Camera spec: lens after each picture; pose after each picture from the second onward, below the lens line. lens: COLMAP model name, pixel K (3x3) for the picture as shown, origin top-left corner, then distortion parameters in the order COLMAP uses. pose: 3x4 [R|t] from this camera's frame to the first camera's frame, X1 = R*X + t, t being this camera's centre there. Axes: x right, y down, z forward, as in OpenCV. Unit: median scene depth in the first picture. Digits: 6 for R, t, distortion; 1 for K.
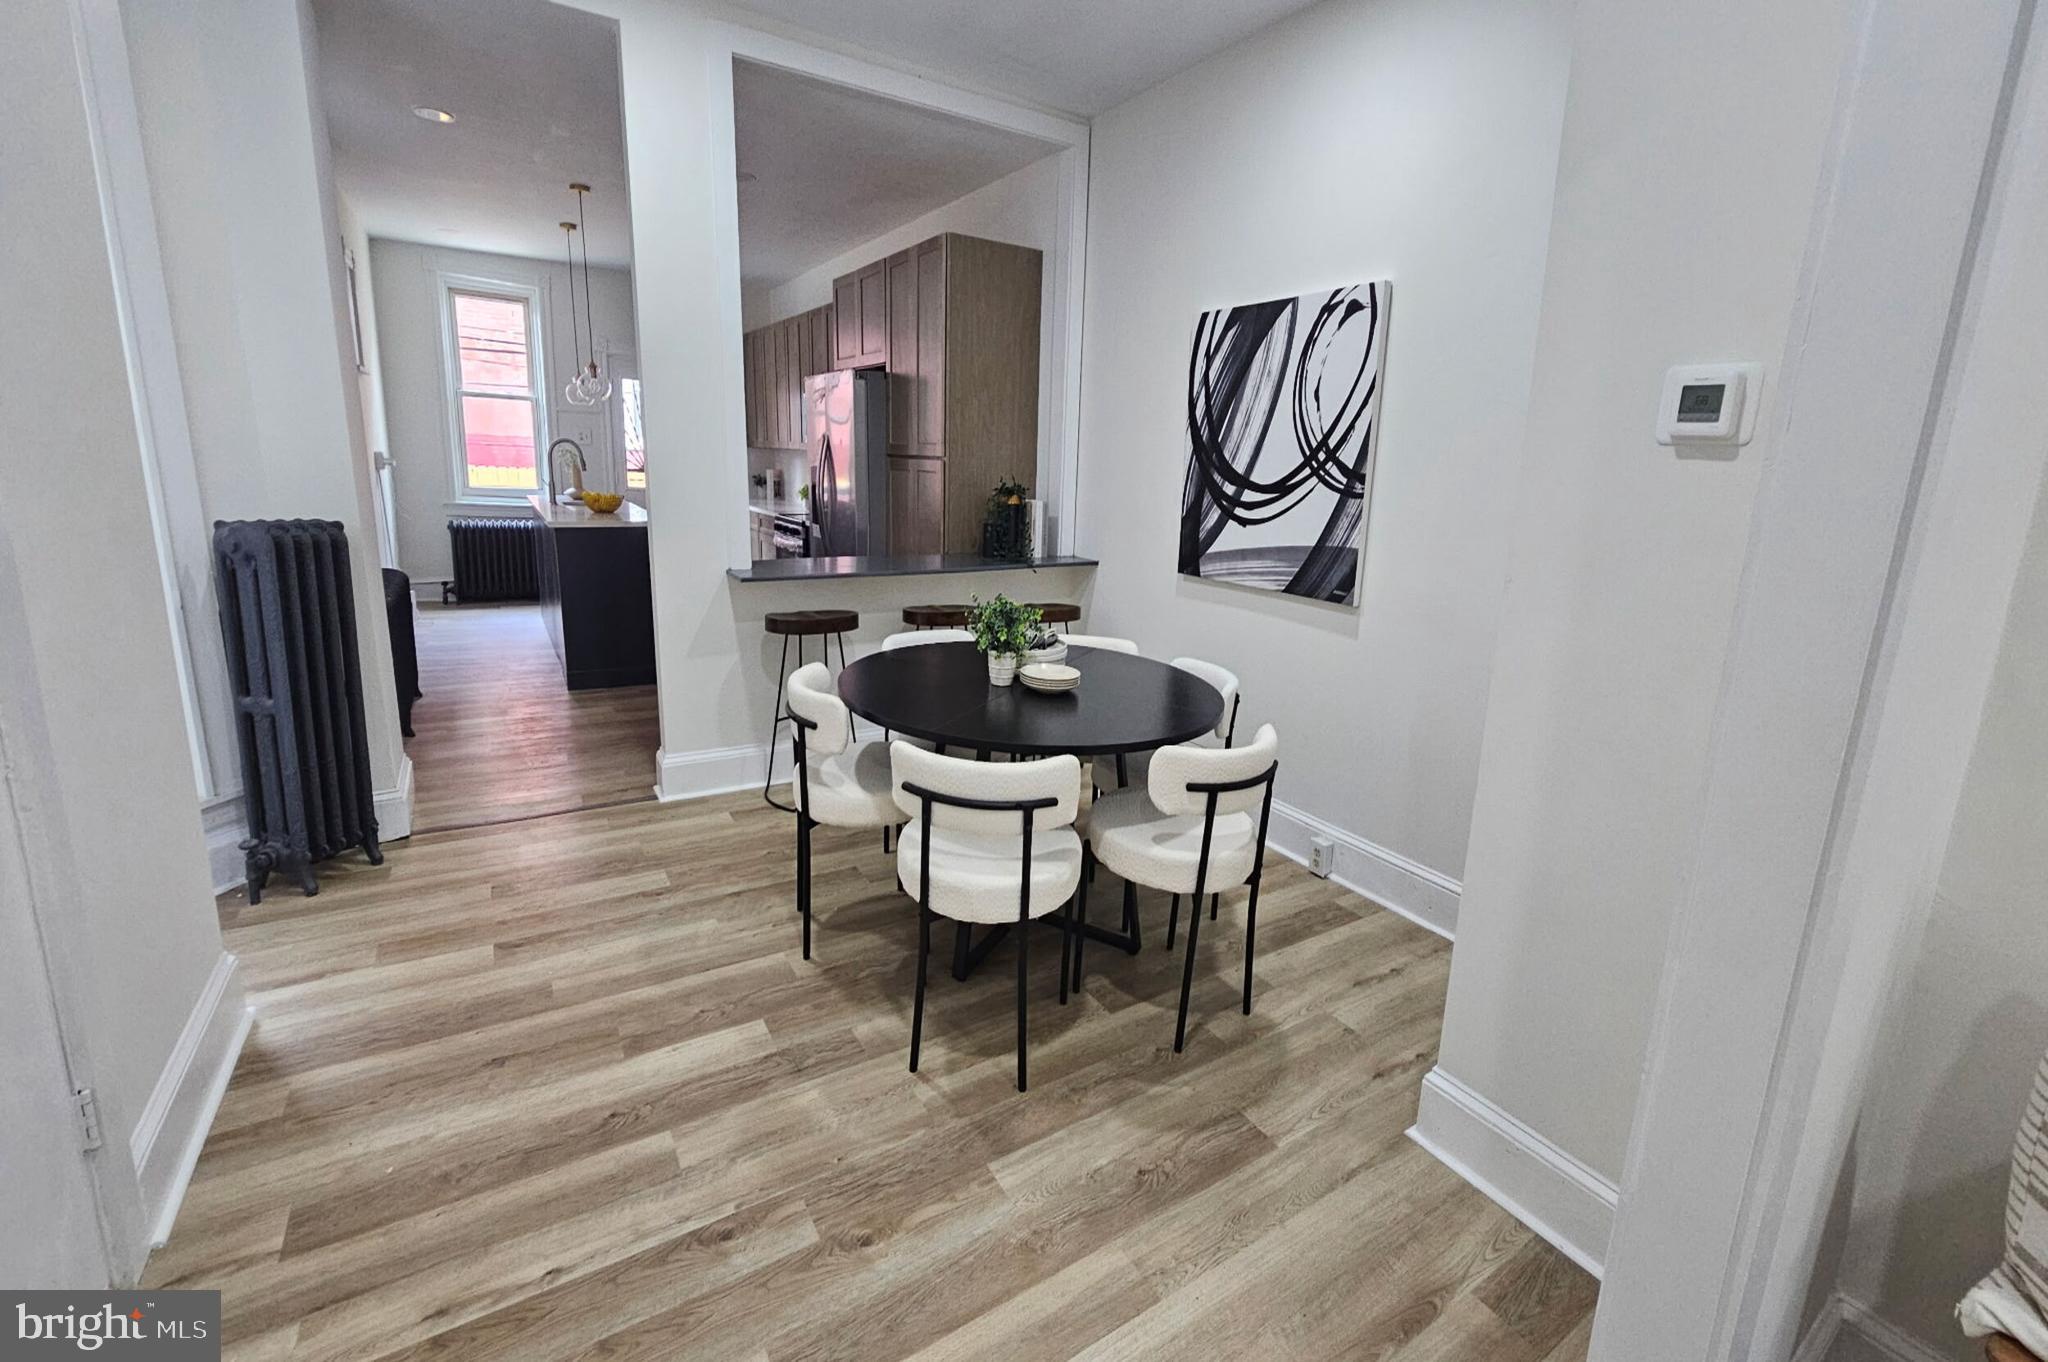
lens RADIAL K [[855.2, 0, 1025.5], [0, 855.2, 638.2], [0, 0, 1]] dist [0.000977, 0.000070]
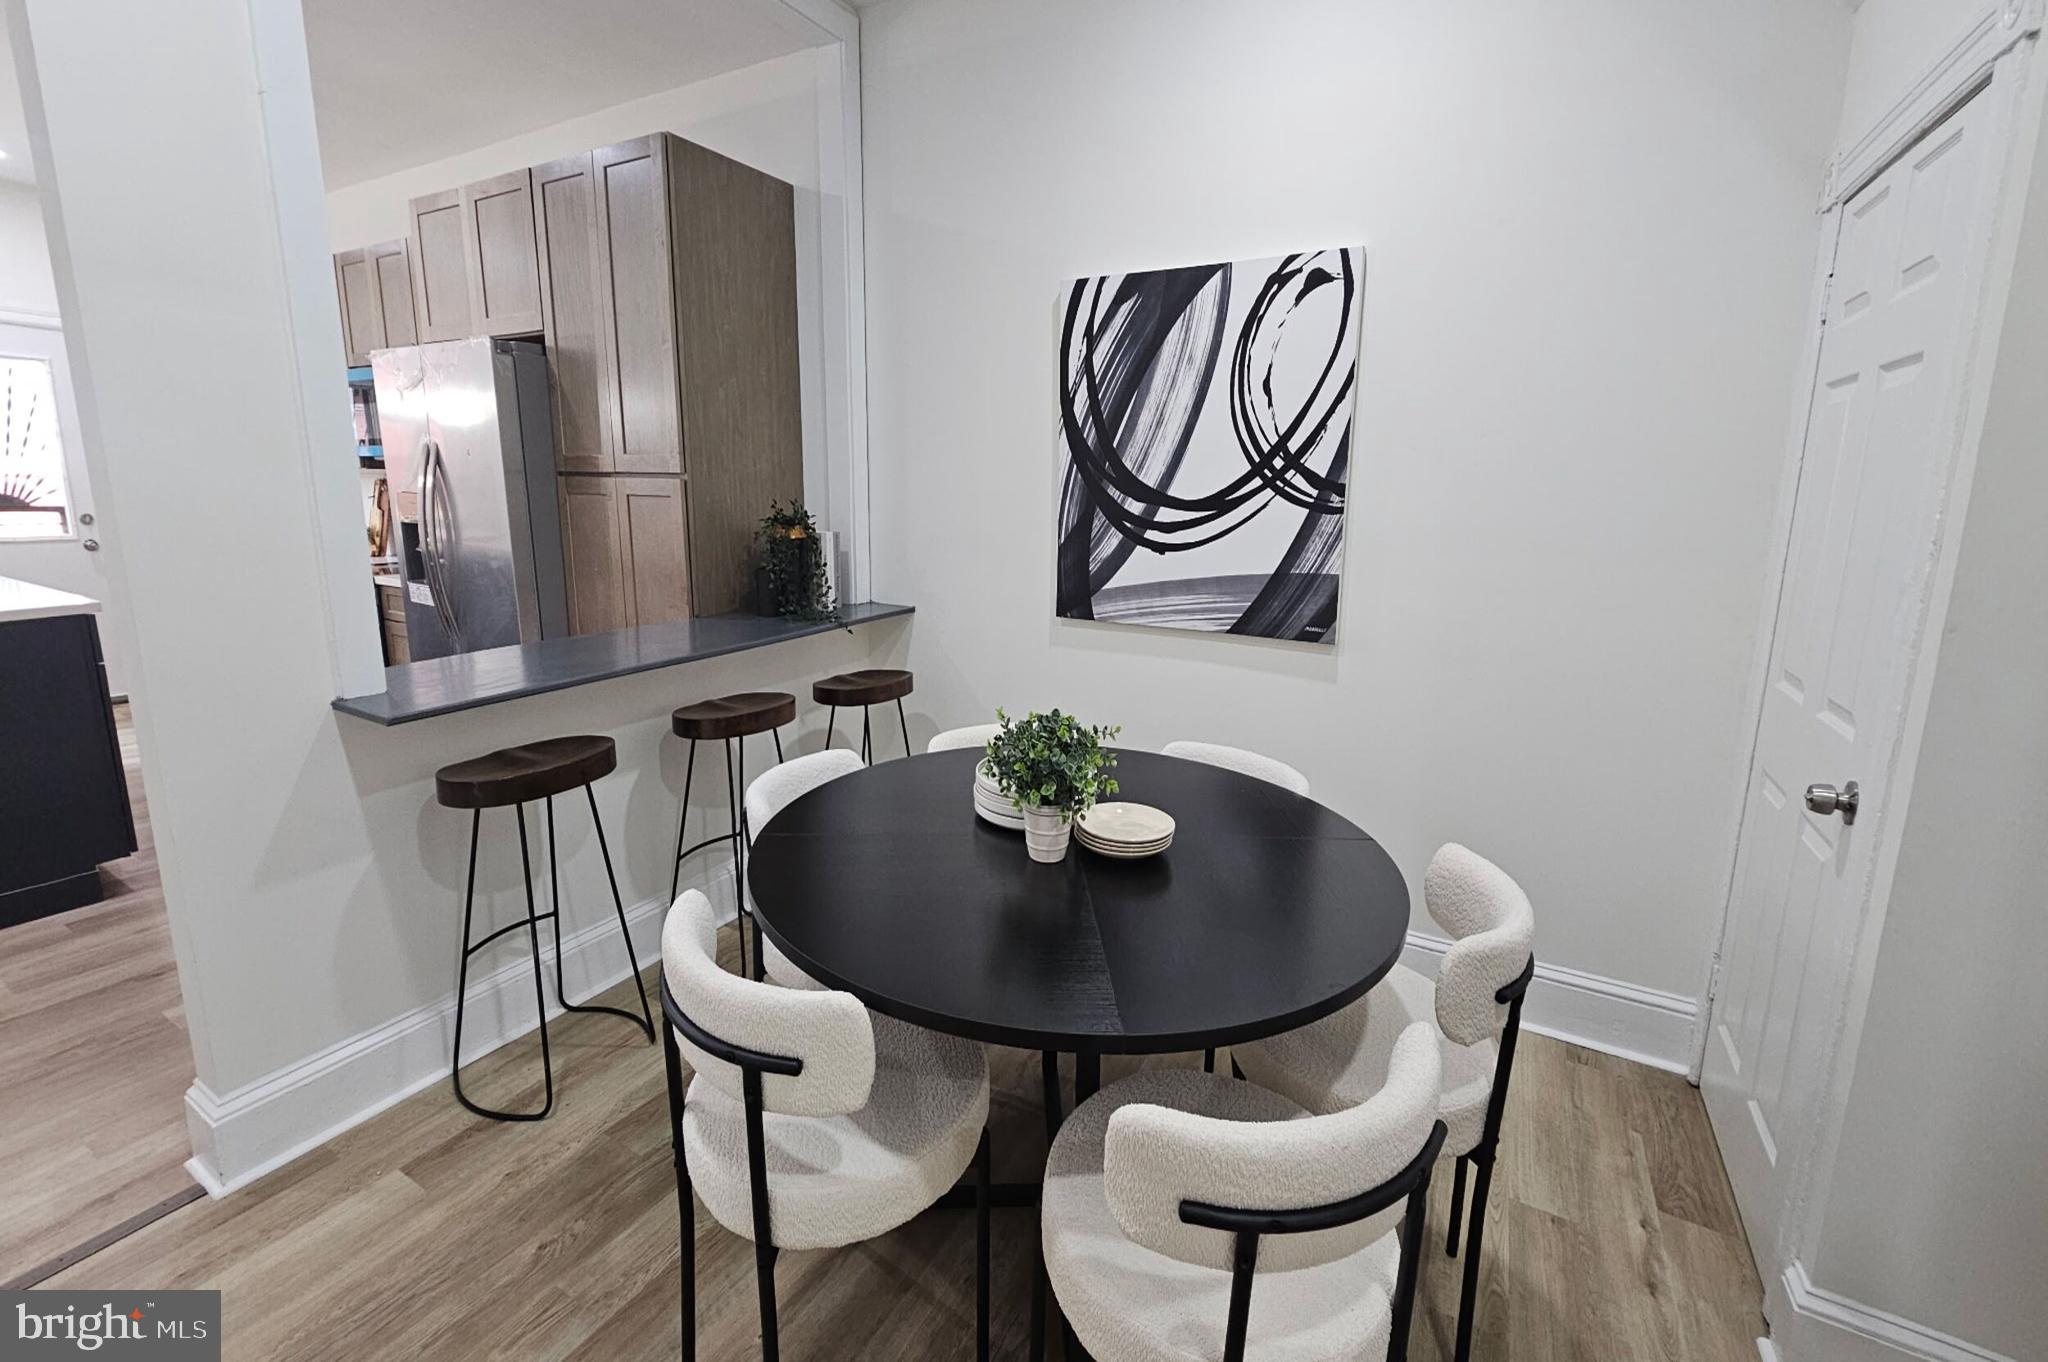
lens RADIAL K [[847.6, 0, 1021.9], [0, 847.6, 629.7], [0, 0, 1]] dist [0.000140, 0.000055]
pose [[0.879403, -0.107008, 0.463897, -0.226815], [0.115749, 0.993231, 0.009688, -0.083609], [-0.461793, 0.045176, 0.885836, 0.371976]]
